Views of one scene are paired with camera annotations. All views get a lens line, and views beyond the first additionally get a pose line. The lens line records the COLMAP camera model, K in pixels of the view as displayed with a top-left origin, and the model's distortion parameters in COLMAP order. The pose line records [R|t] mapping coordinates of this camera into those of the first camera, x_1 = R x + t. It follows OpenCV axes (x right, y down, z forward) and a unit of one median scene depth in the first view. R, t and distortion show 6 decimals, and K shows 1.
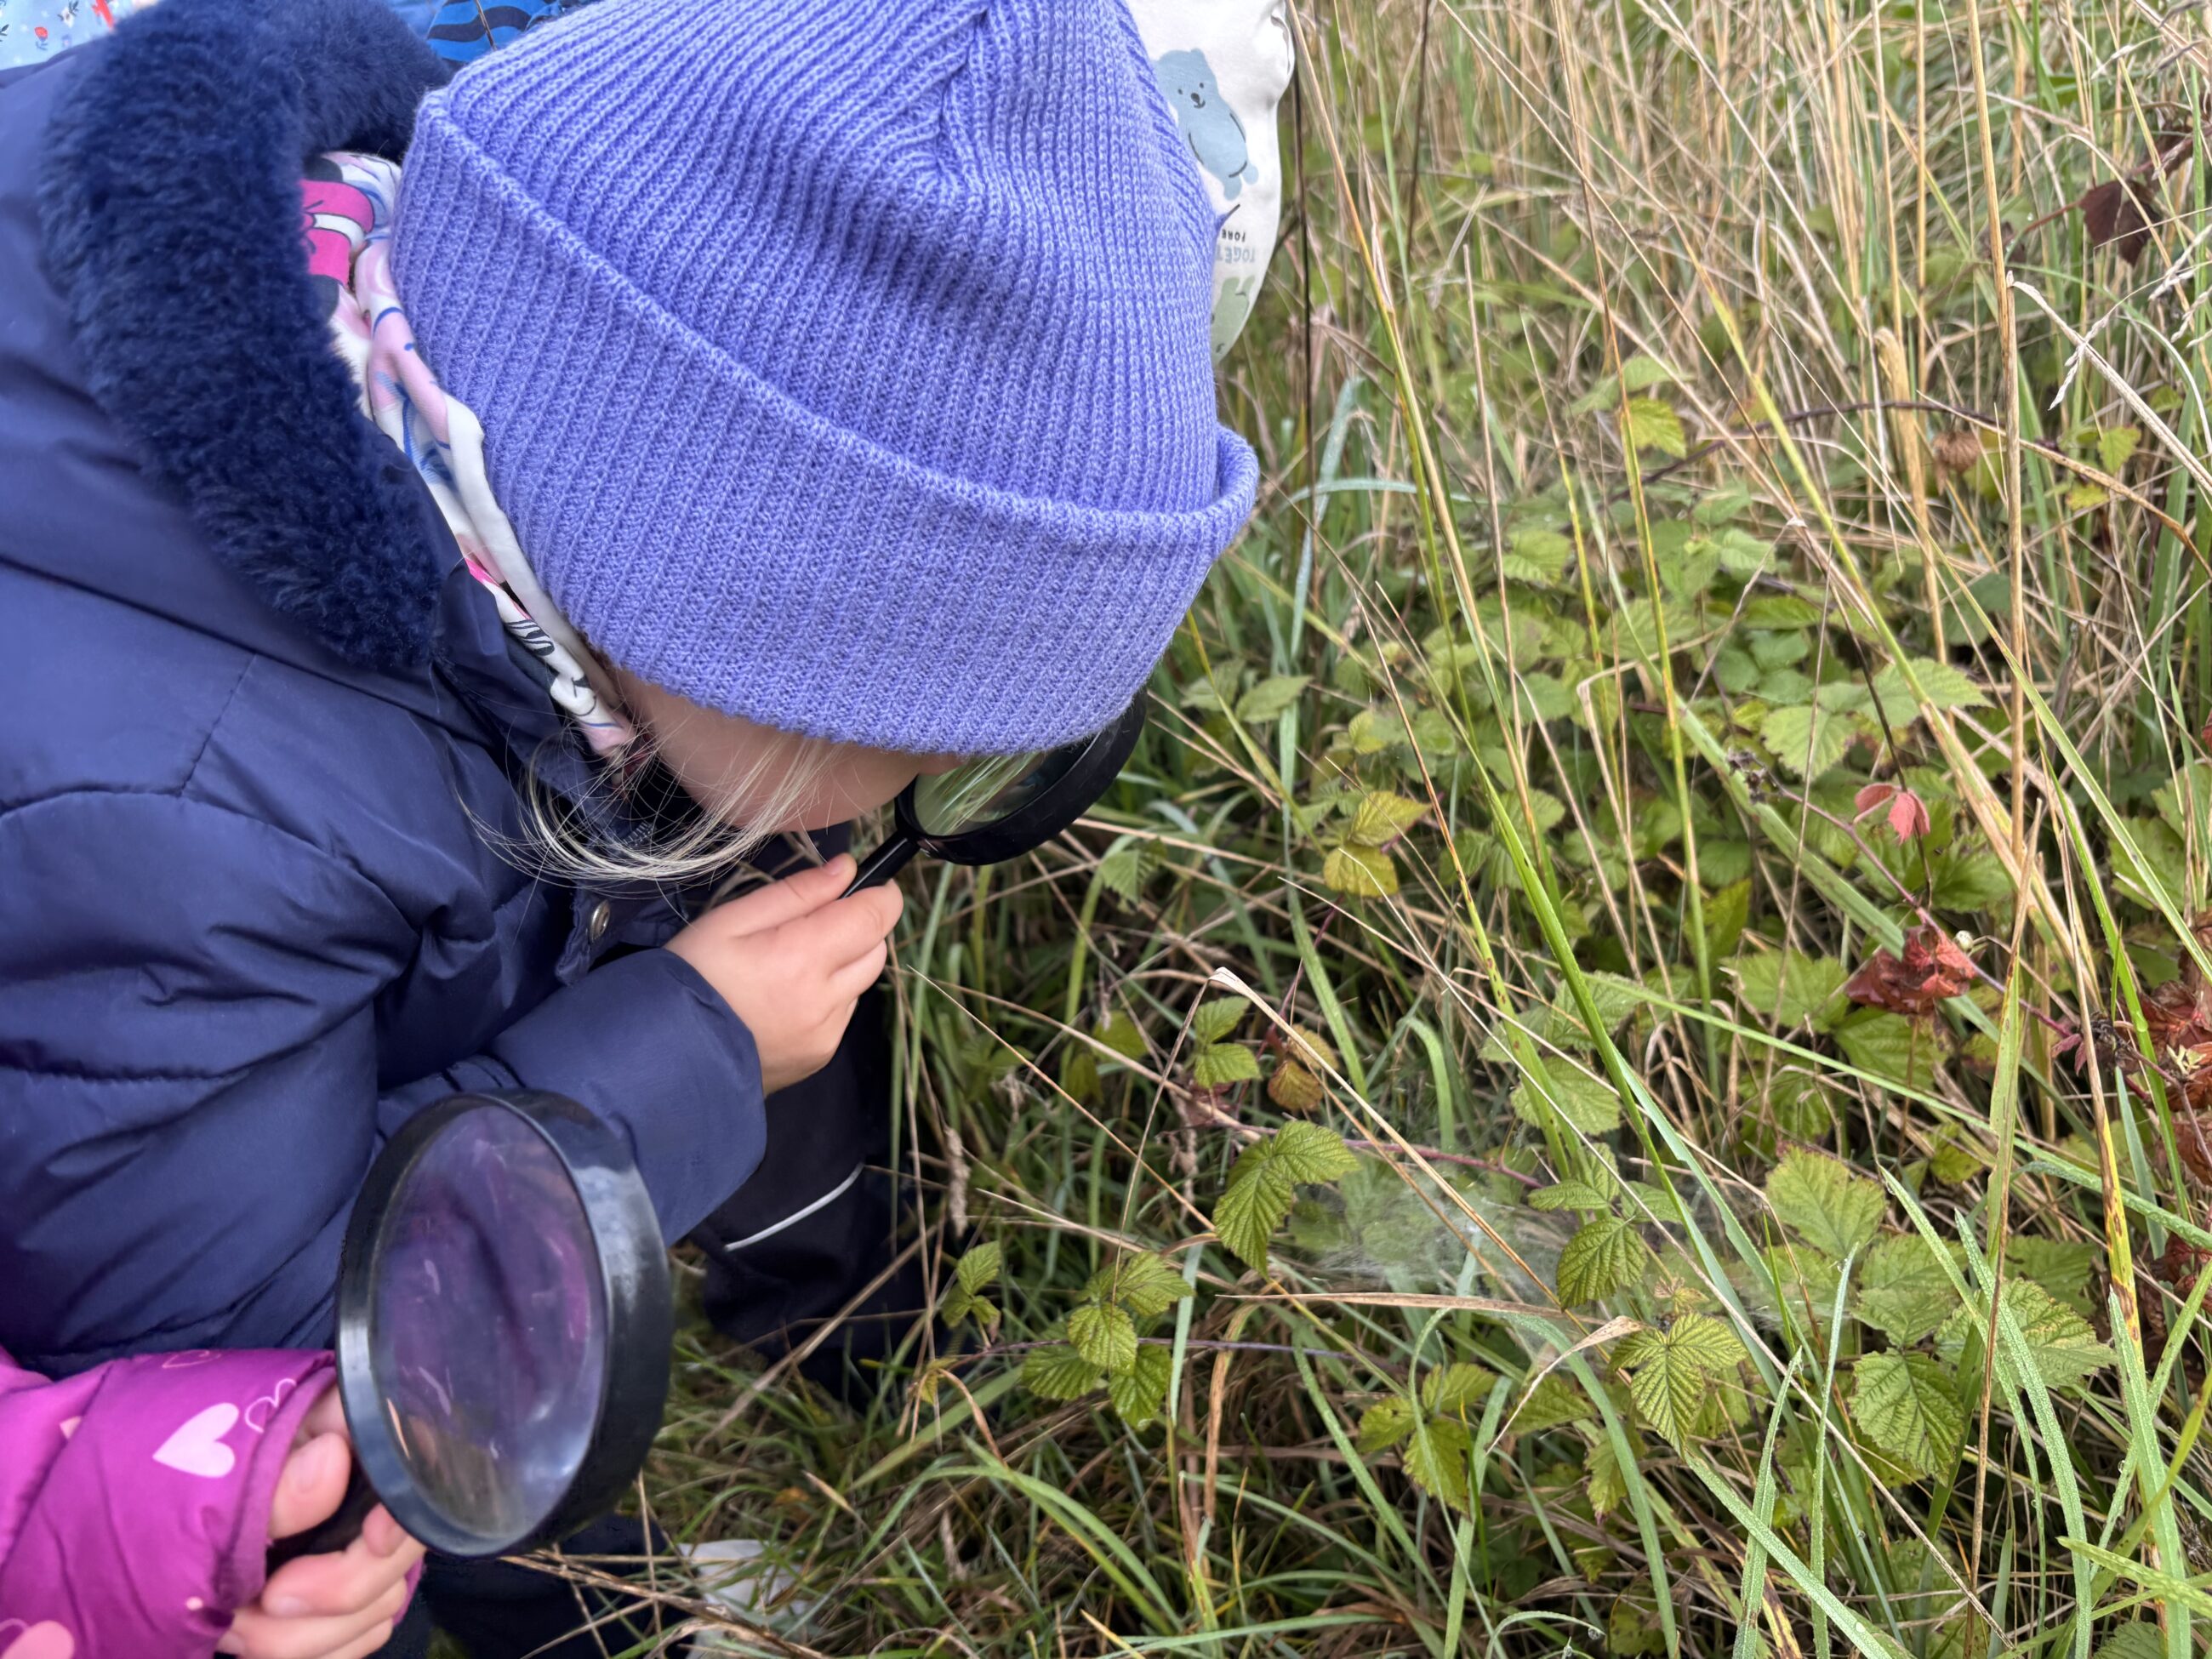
lens RADIAL K [[1675.0, 0, 1142.5], [0, 1675.0, 831.9], [0, 0, 1]] dist [-0.002471, -0.003219]
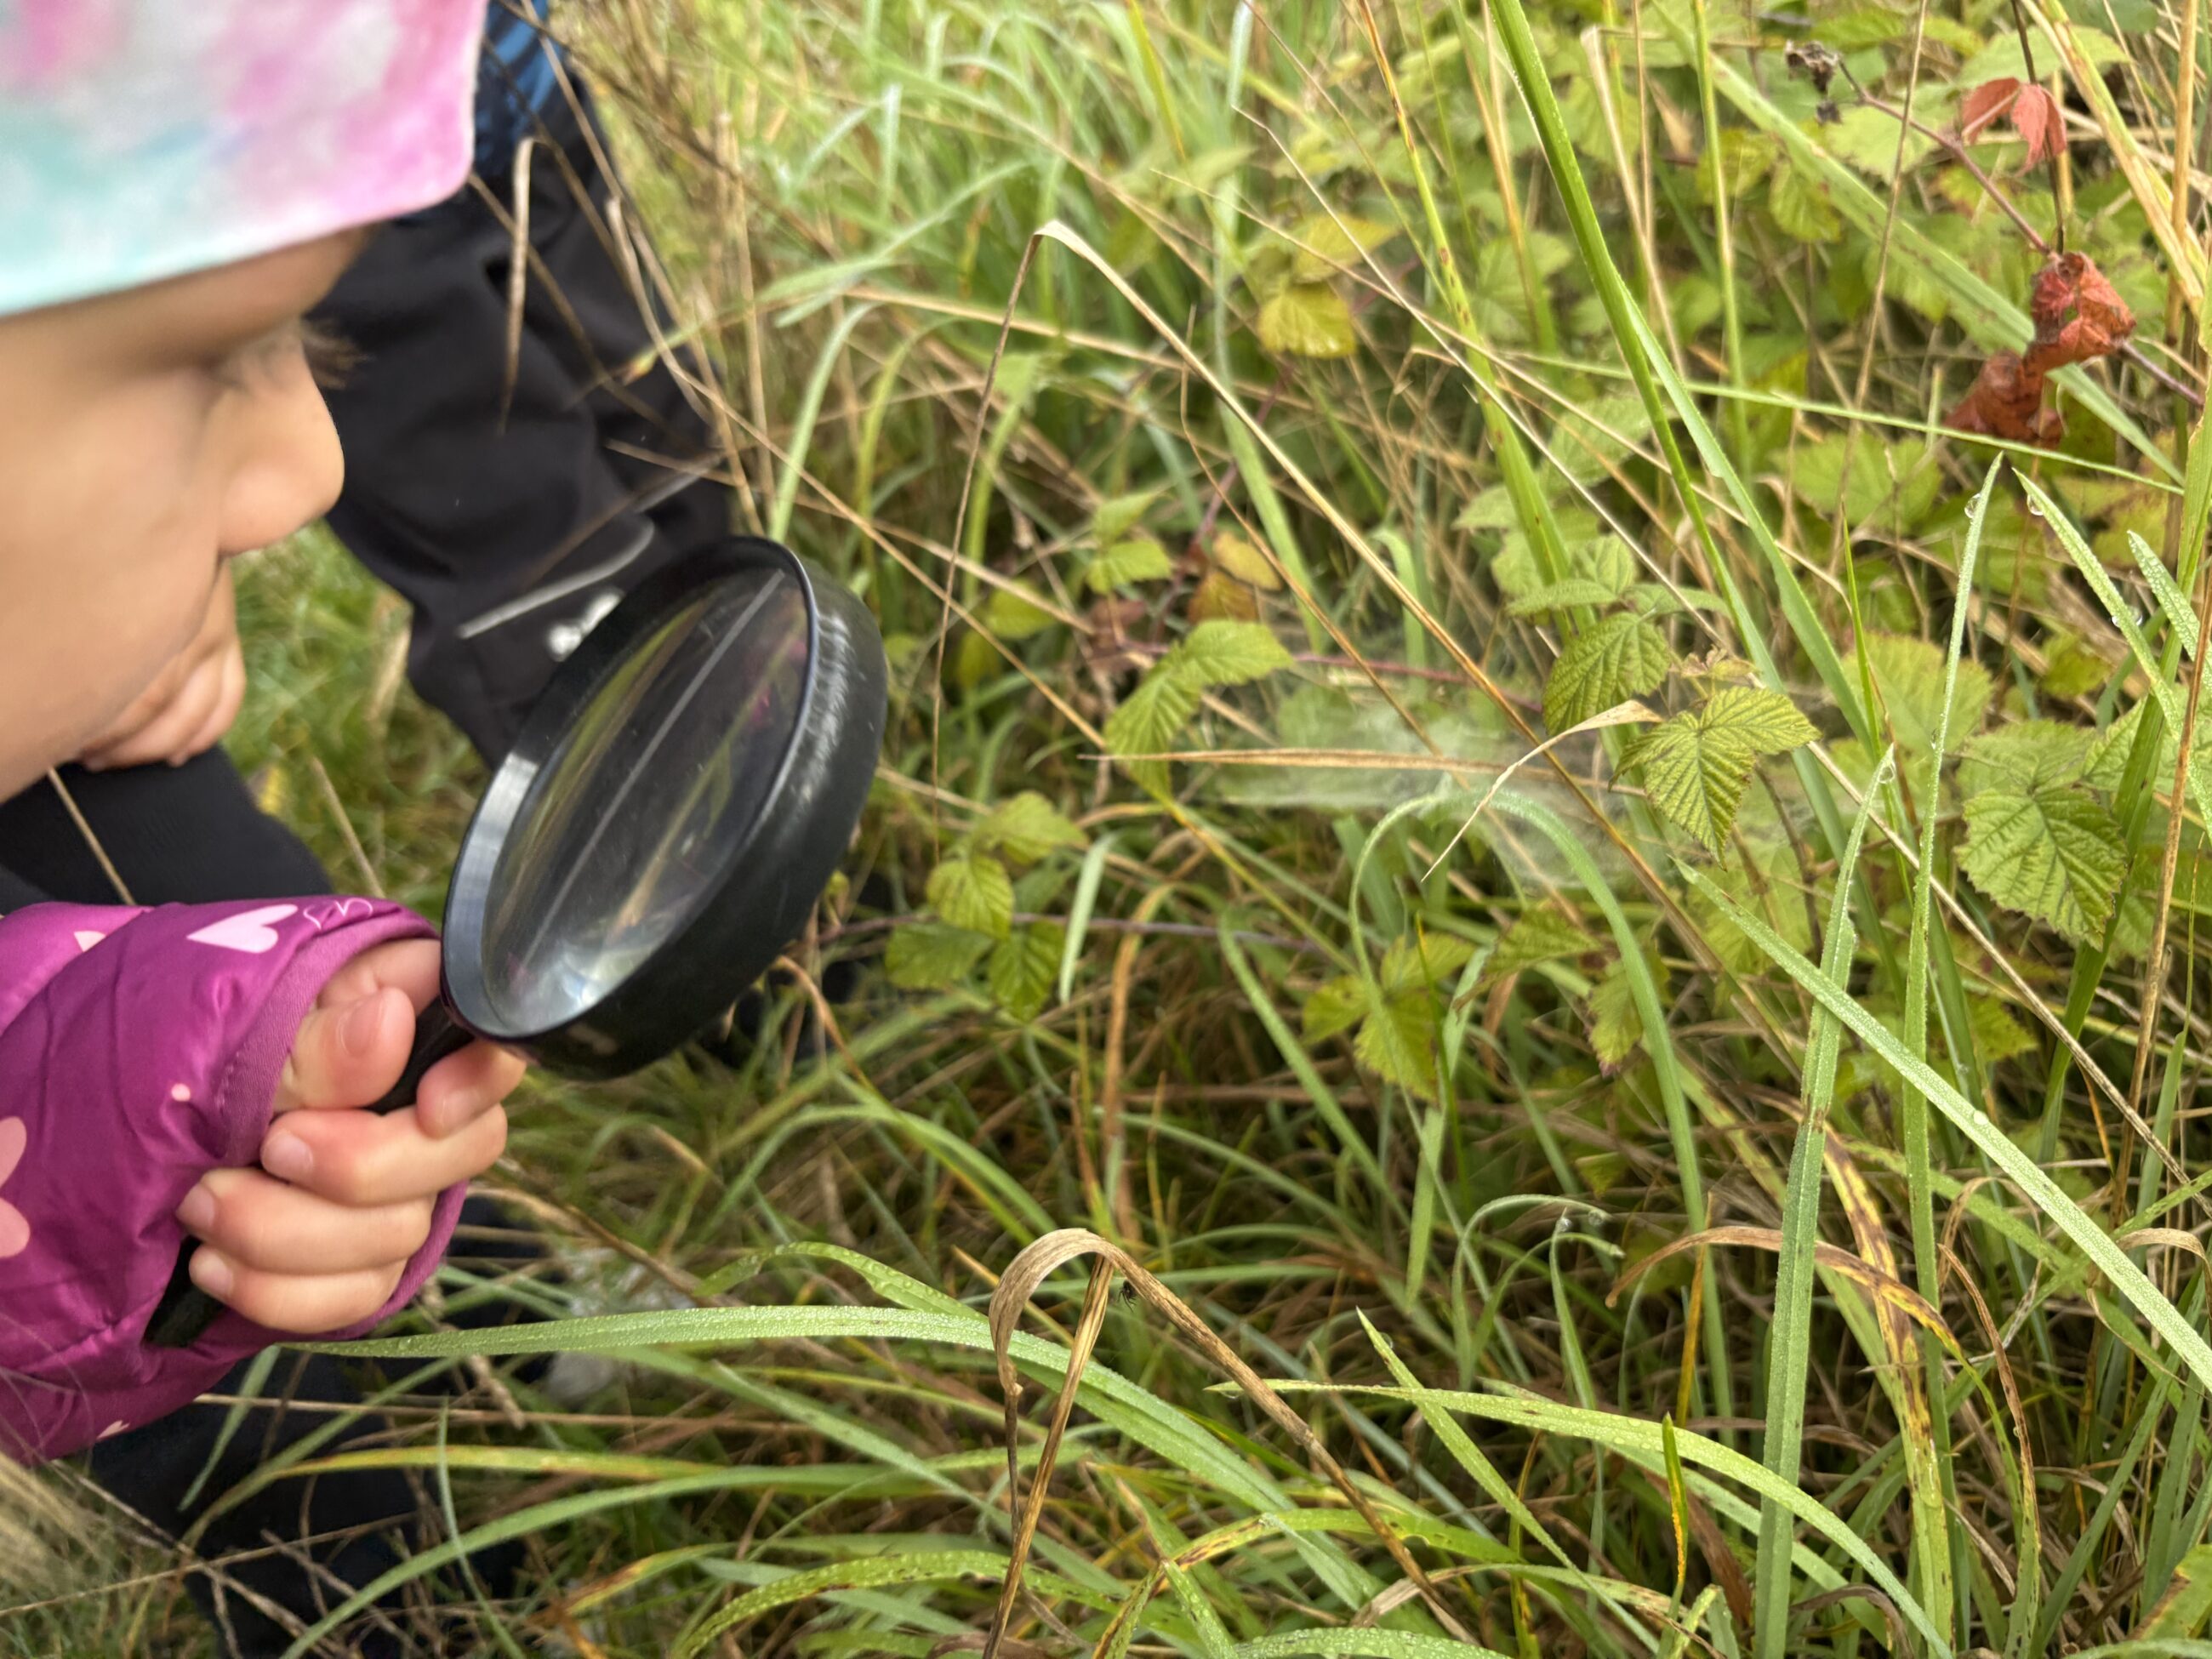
lens RADIAL K [[1675.0, 0, 1142.5], [0, 1675.0, 831.9], [0, 0, 1]] dist [-0.002471, -0.003219]
pose [[0.999692, -0.015431, -0.019444, 0.069550], [0.016983, 0.996457, 0.082376, 0.203255], [0.018104, -0.082680, 0.996412, 0.219312]]
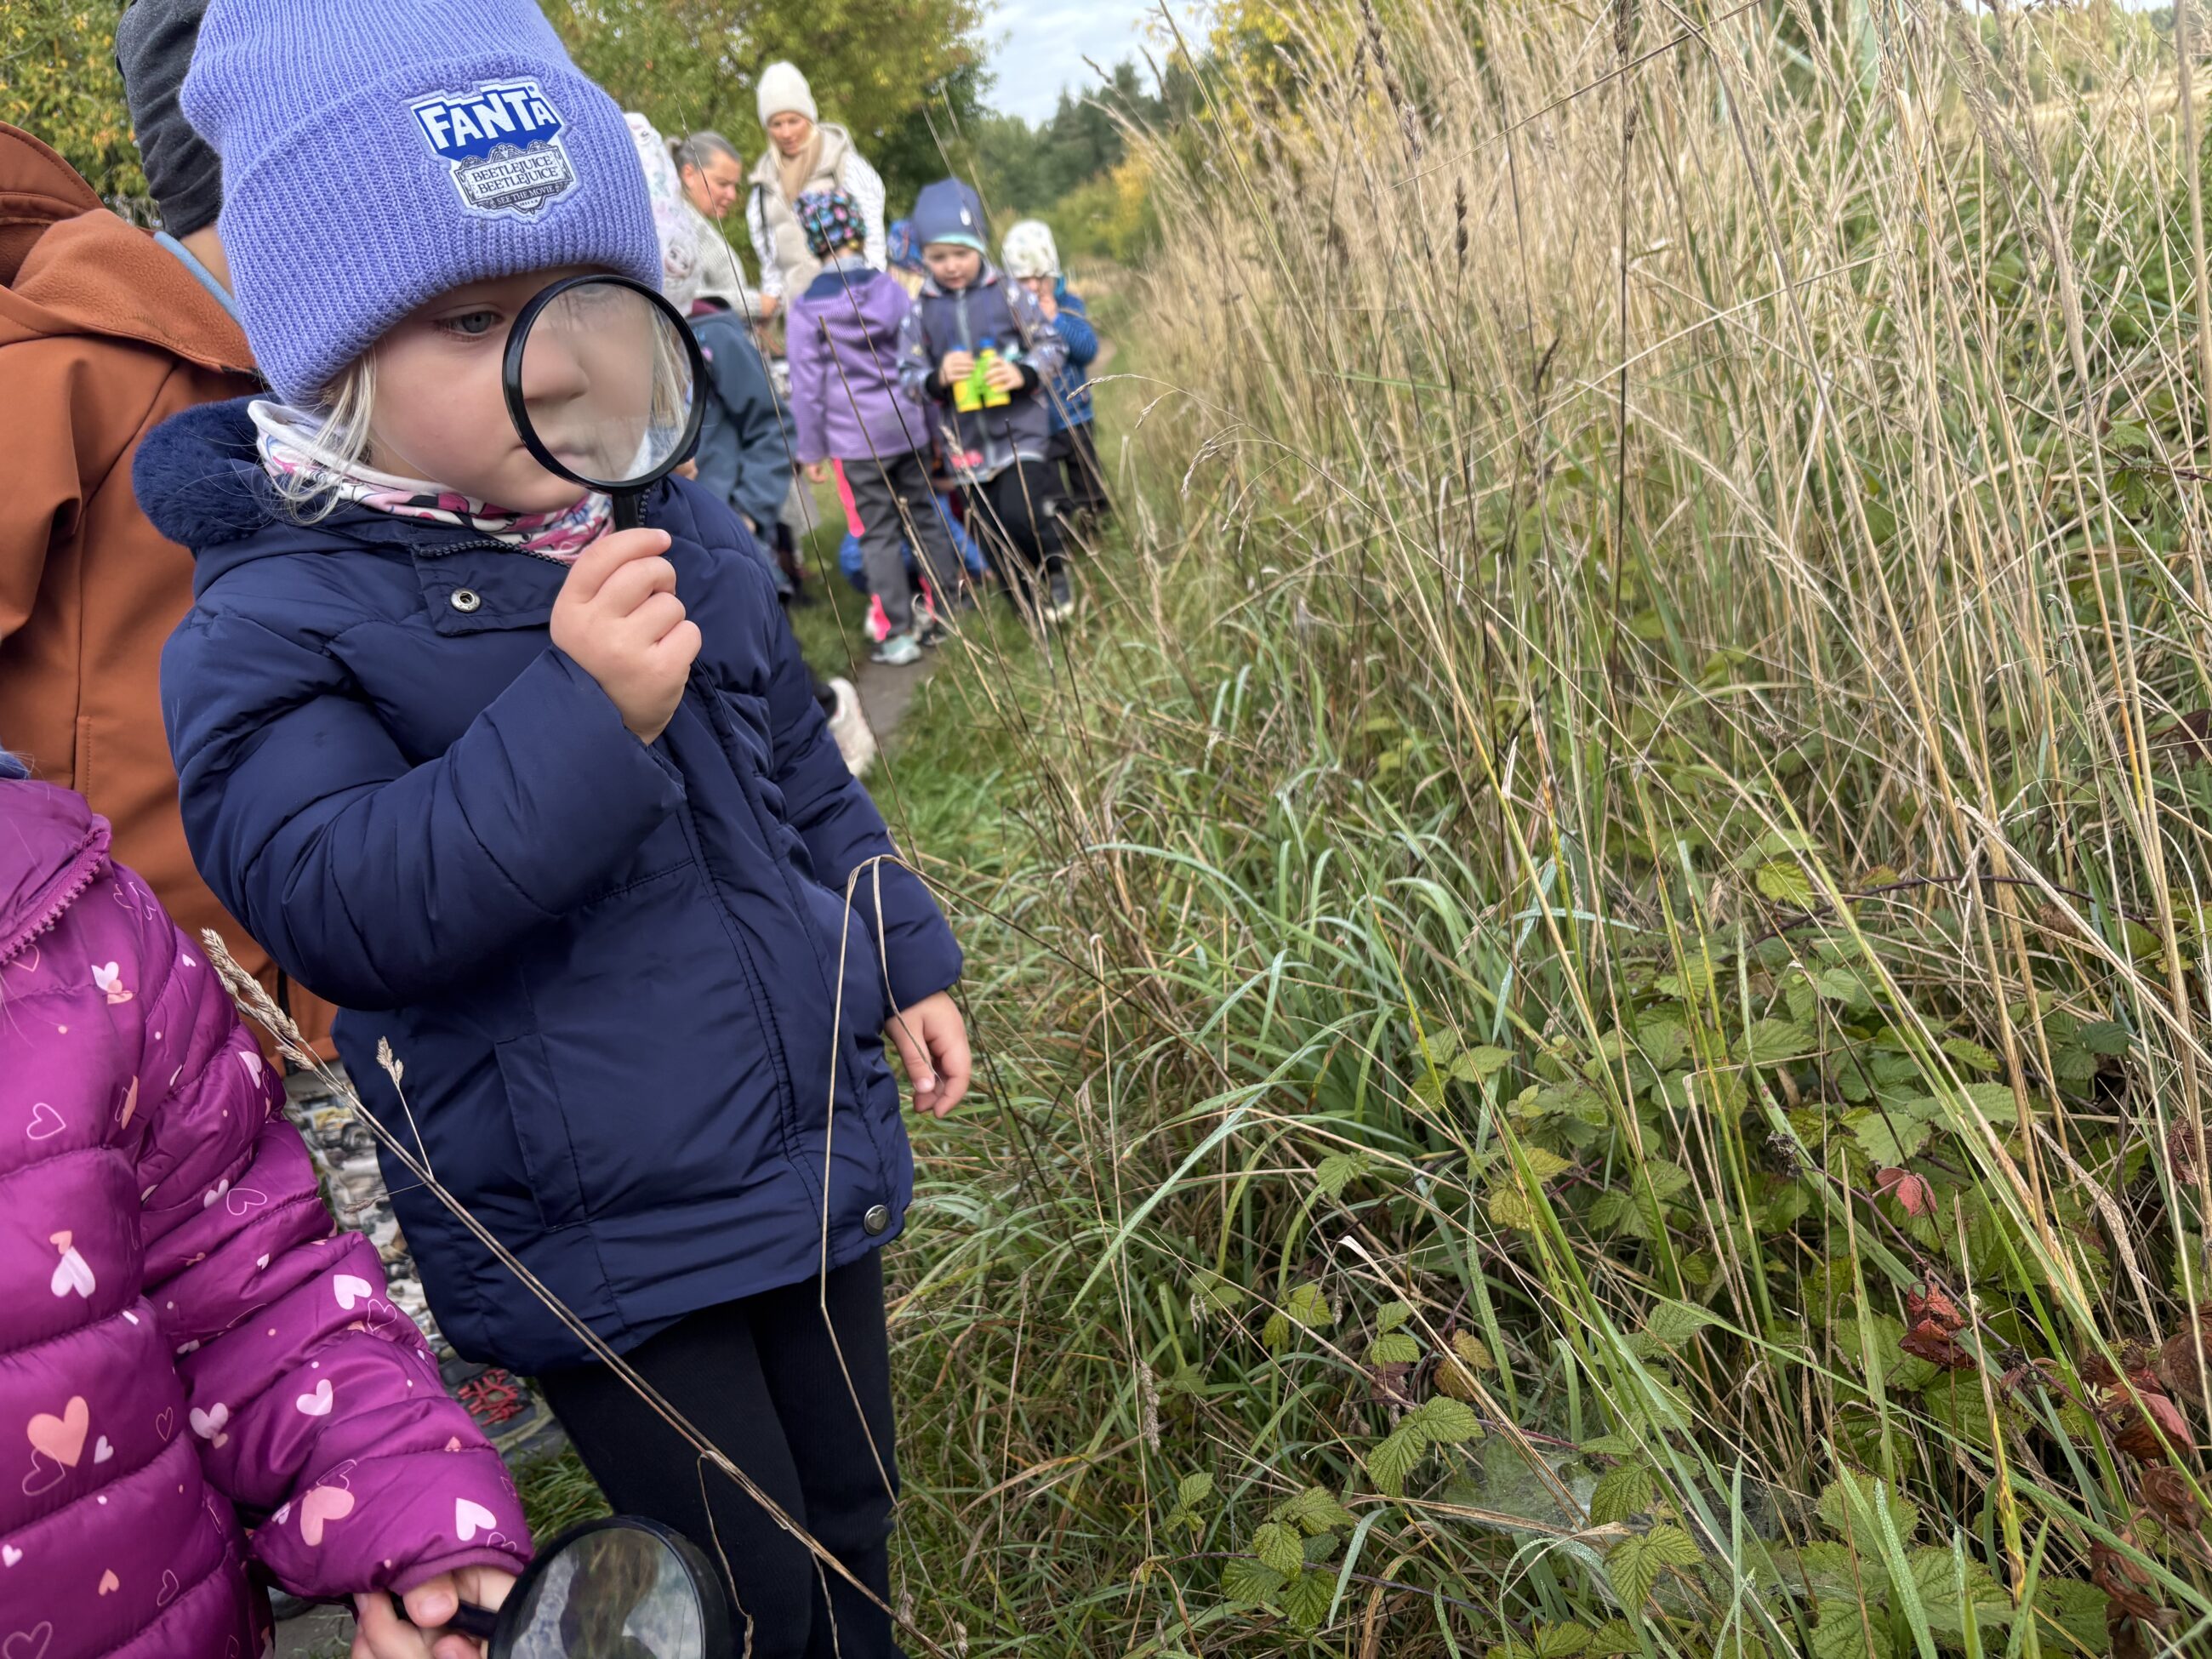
lens RADIAL K [[1675.0, 0, 1142.5], [0, 1675.0, 831.9], [0, 0, 1]] dist [-0.002471, -0.003219]
pose [[0.972690, 0.044738, -0.227754, 0.139206], [-0.094609, 0.972453, -0.213035, 0.045727], [0.211949, 0.228765, 0.950129, -0.369385]]
